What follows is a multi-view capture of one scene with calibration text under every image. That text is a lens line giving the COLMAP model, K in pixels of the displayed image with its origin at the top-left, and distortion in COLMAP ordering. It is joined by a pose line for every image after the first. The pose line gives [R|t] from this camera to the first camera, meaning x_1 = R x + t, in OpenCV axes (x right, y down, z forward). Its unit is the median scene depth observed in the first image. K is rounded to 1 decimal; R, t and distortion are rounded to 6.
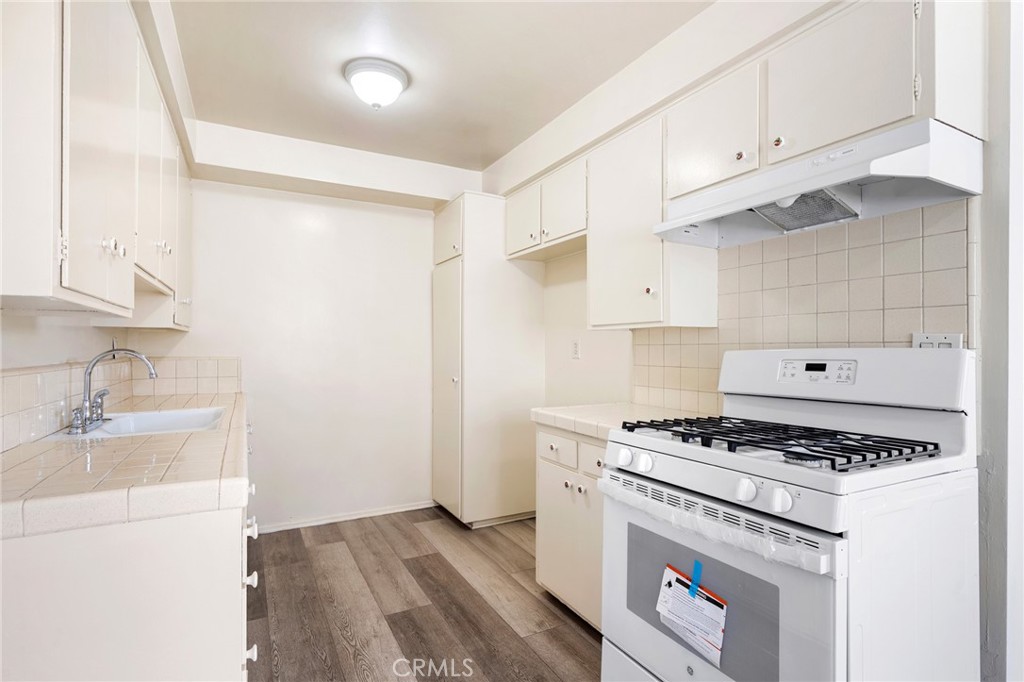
lens RADIAL K [[499.7, 0, 511.3], [0, 499.7, 345.9], [0, 0, 1]] dist [-0.004322, -0.000245]
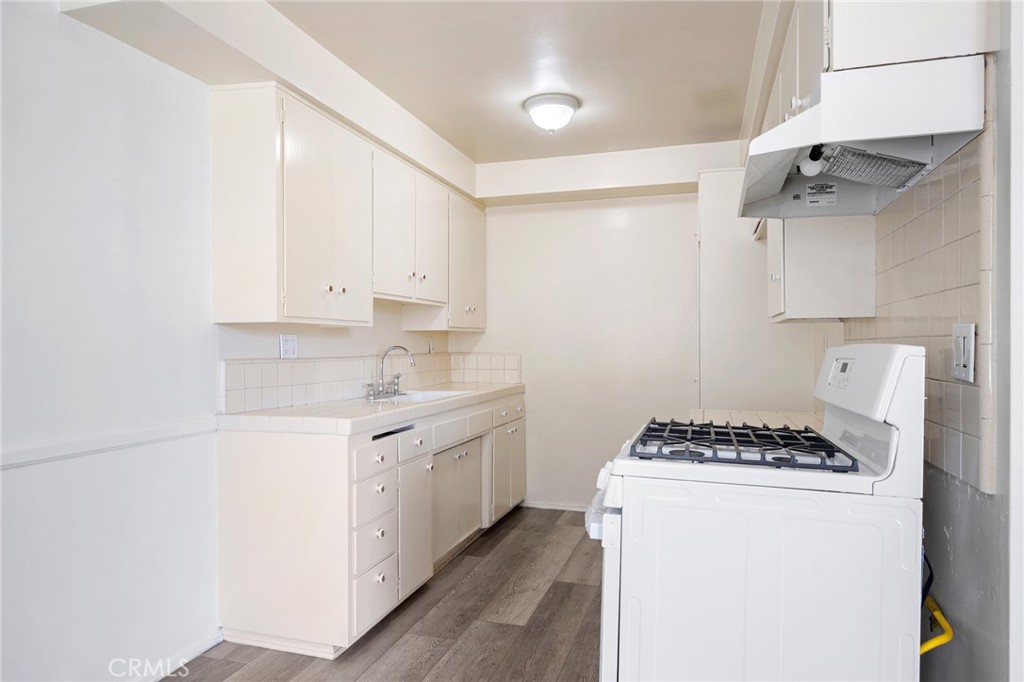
lens RADIAL K [[626.2, 0, 512.3], [0, 626.2, 343.3], [0, 0, 1]] dist [-0.044340, -0.000341]
pose [[0.706397, -0.004211, -0.707803, 0.674278], [0.005114, 0.999987, -0.000845, 0.001452], [0.707797, -0.003023, 0.706409, -0.065509]]
